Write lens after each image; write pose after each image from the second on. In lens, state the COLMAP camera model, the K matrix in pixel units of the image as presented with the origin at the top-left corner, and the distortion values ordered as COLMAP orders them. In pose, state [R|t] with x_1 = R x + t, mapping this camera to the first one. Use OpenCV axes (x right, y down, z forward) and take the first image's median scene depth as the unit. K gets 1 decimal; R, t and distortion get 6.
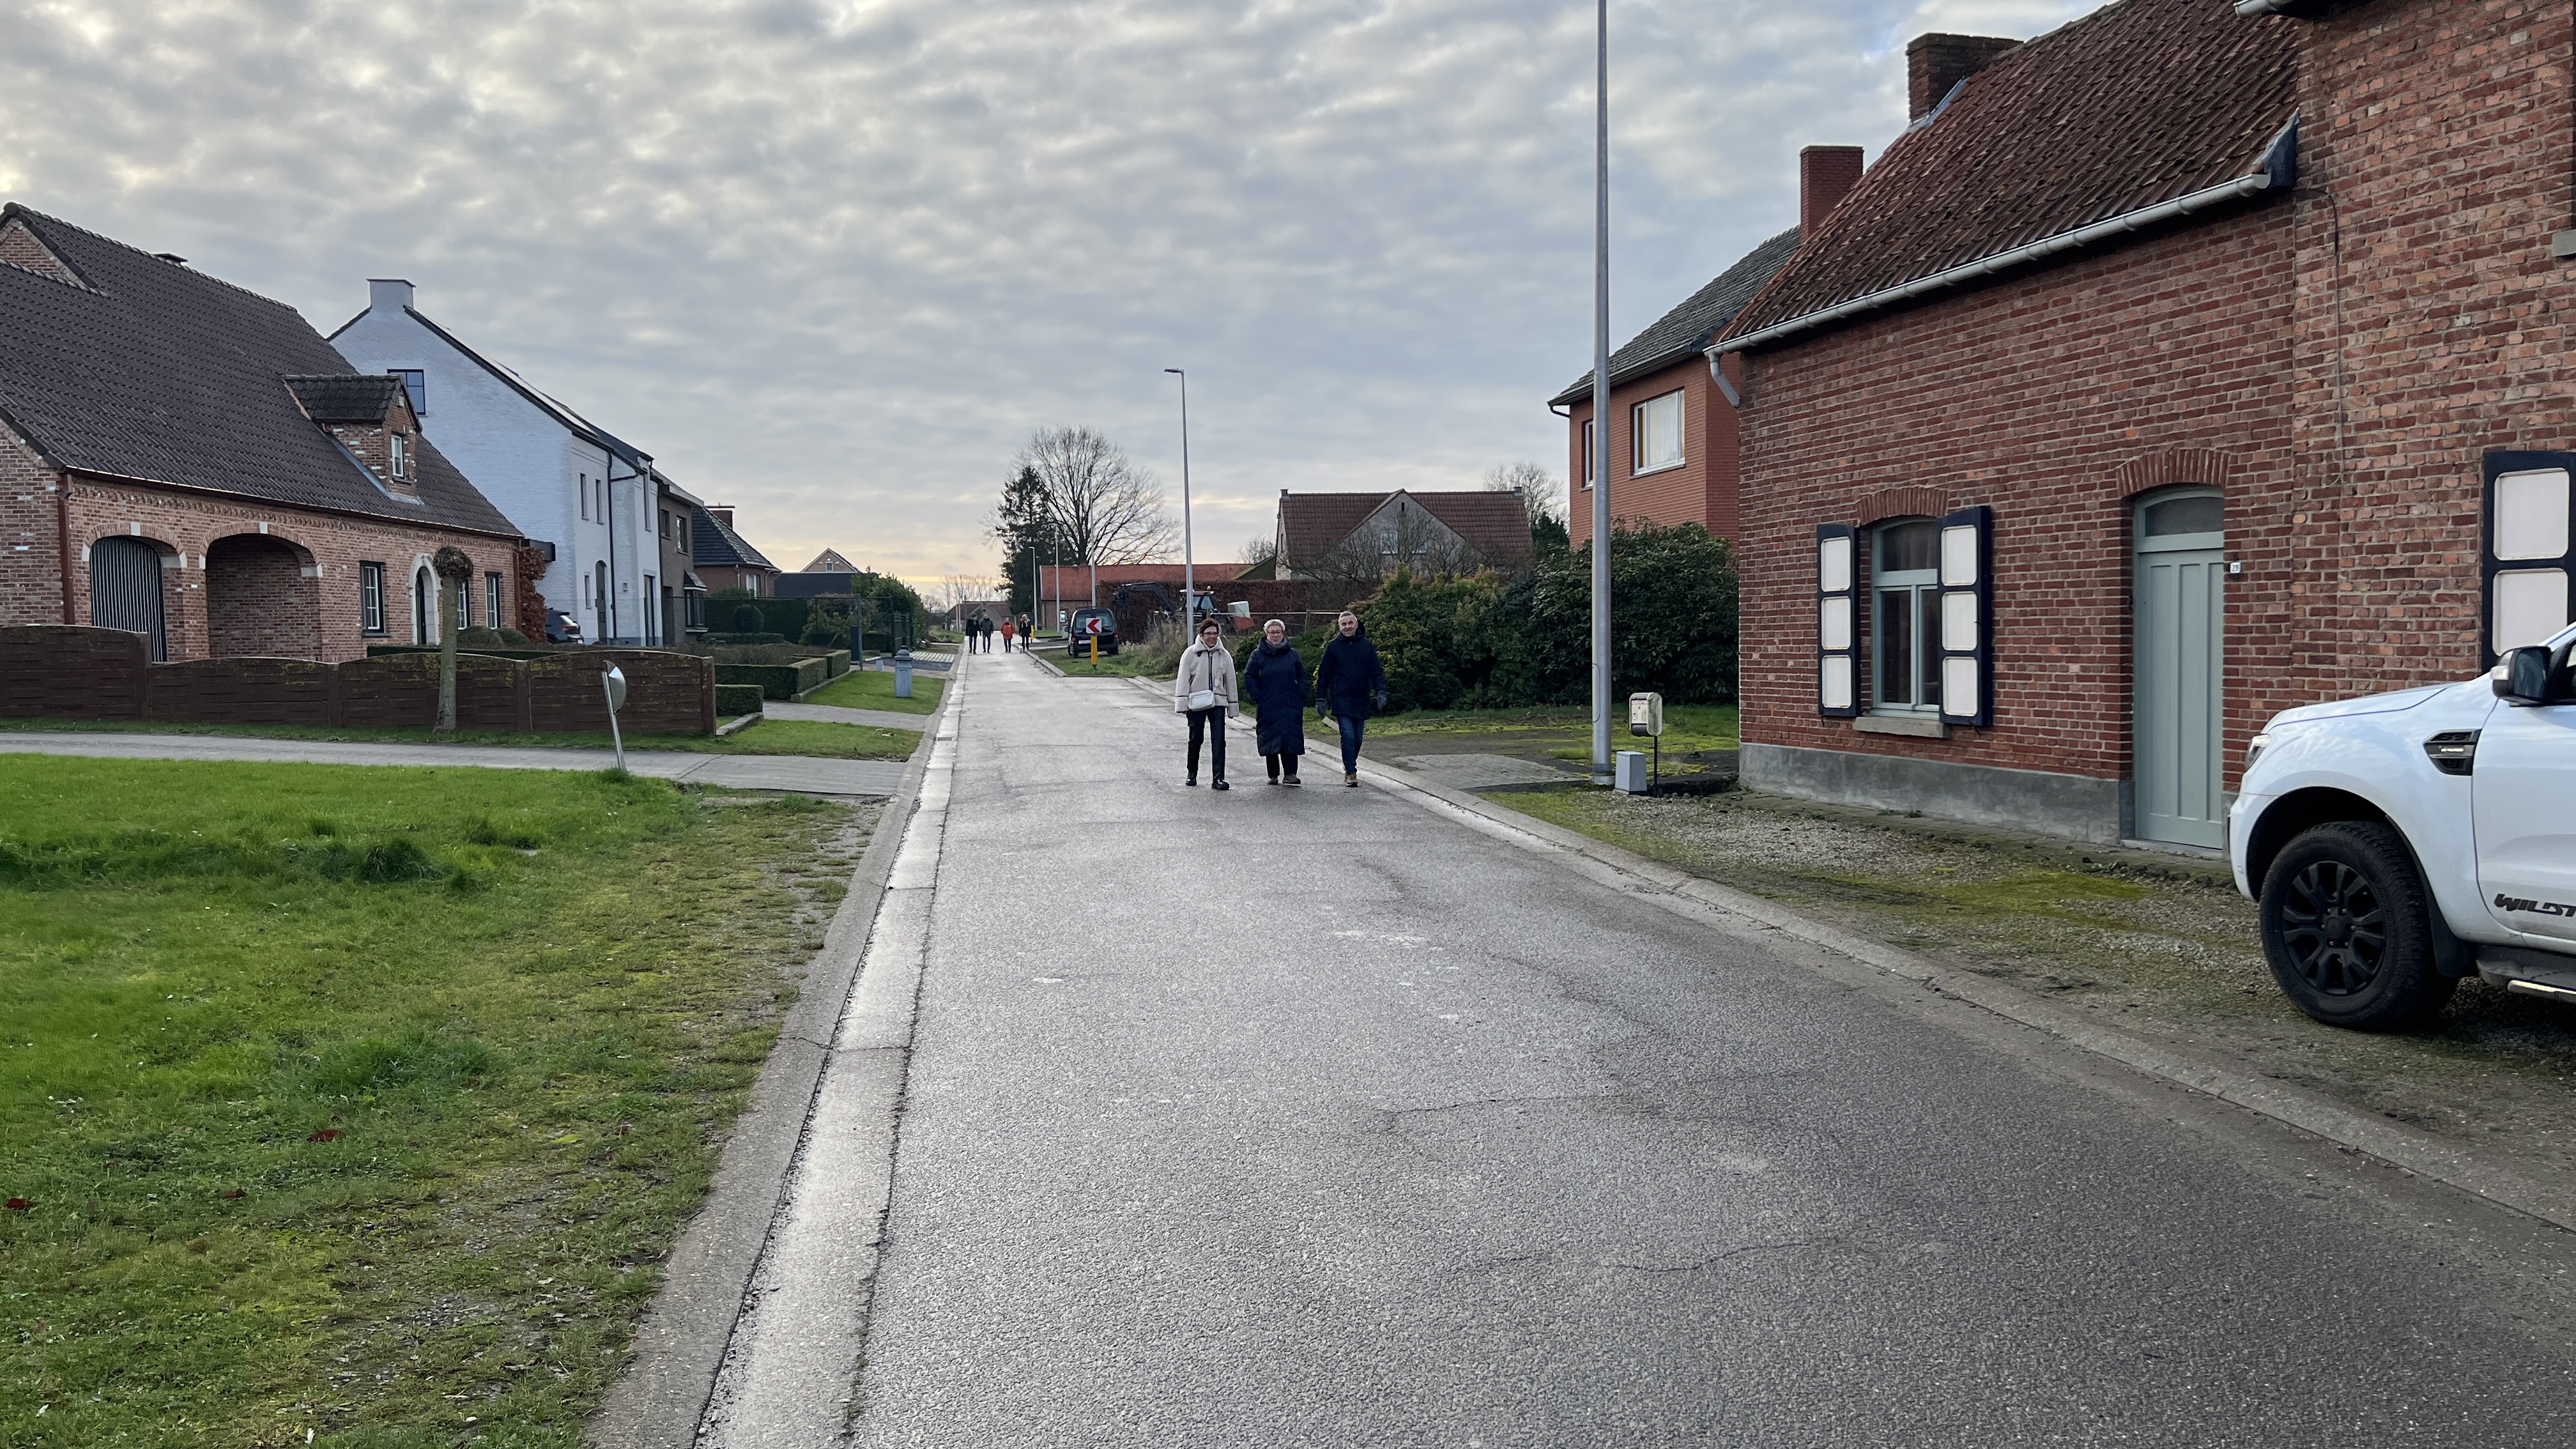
lens RADIAL K [[1966.4, 0, 1286.2], [0, 1966.4, 733.5], [0, 0, 1]] dist [0.090439, -0.087299]
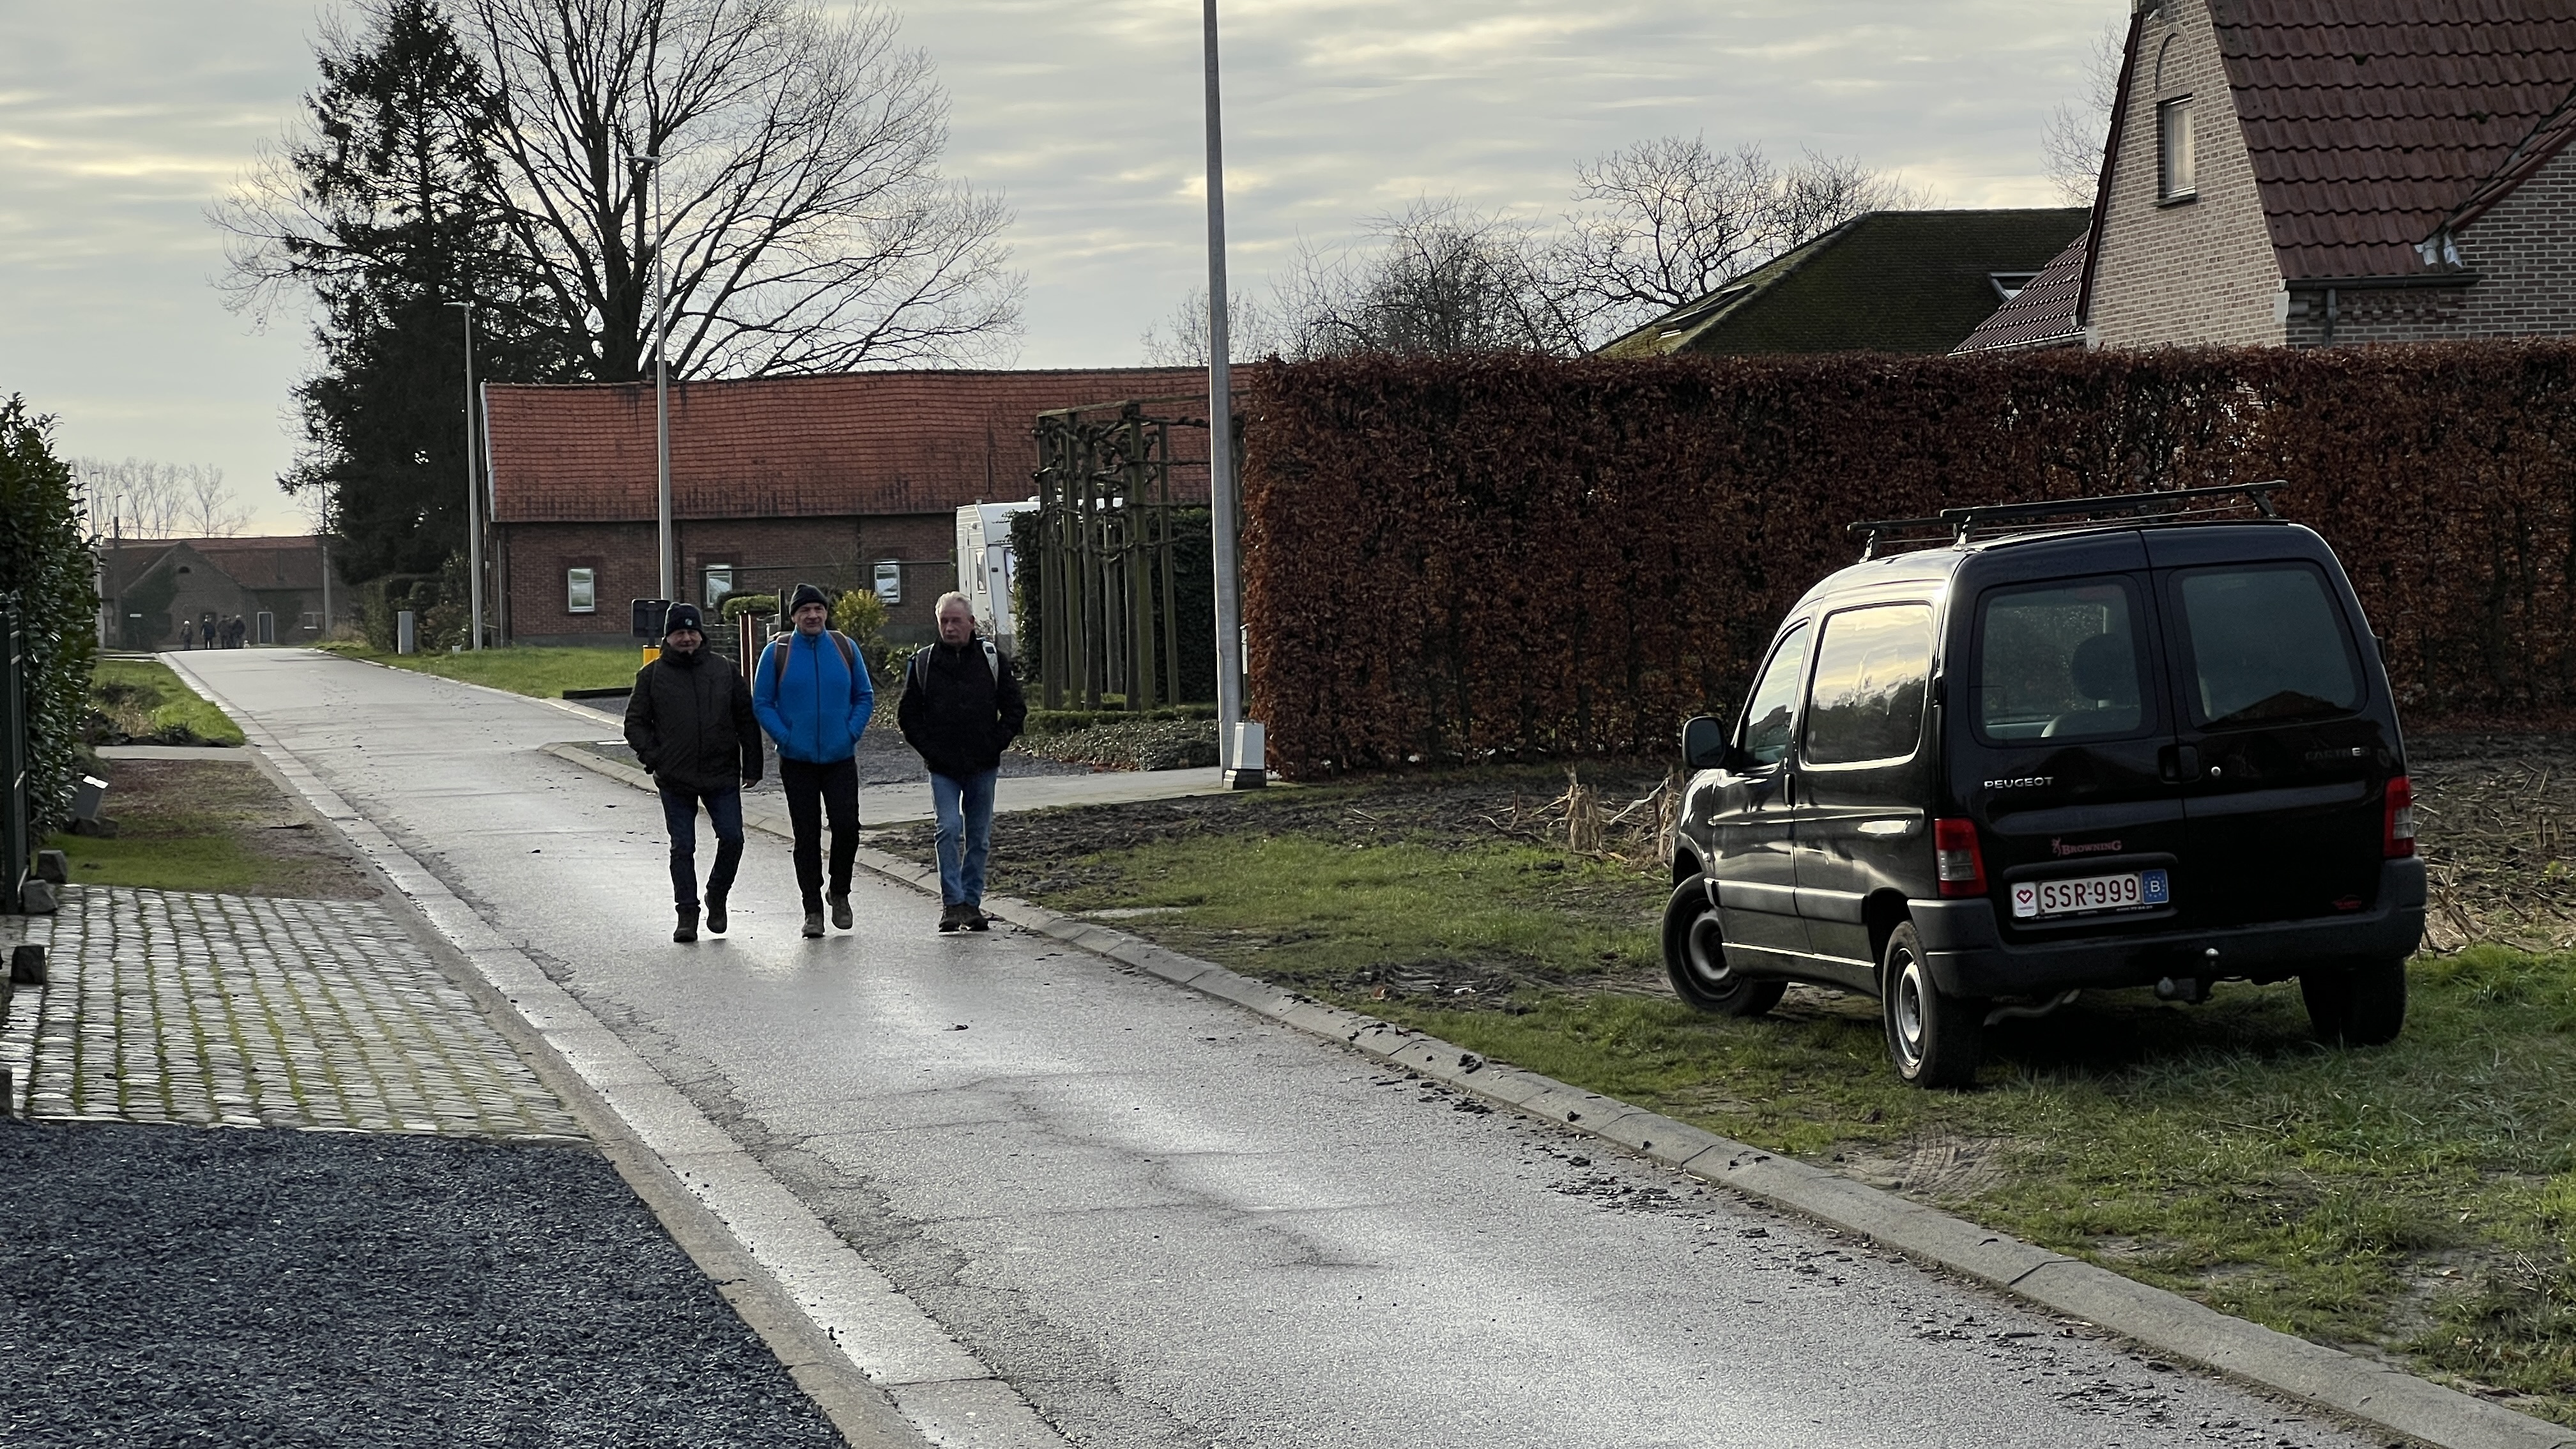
lens RADIAL K [[5881.5, 0, 1272.5], [0, 5881.5, 702.5], [0, 0, 1]] dist [0.158888, 0.000000]
pose [[0.999902, -0.009675, 0.010105, -0.027147], [0.009969, 0.999516, -0.029457, -0.020275], [-0.009815, 0.029555, 0.999515, 0.231008]]
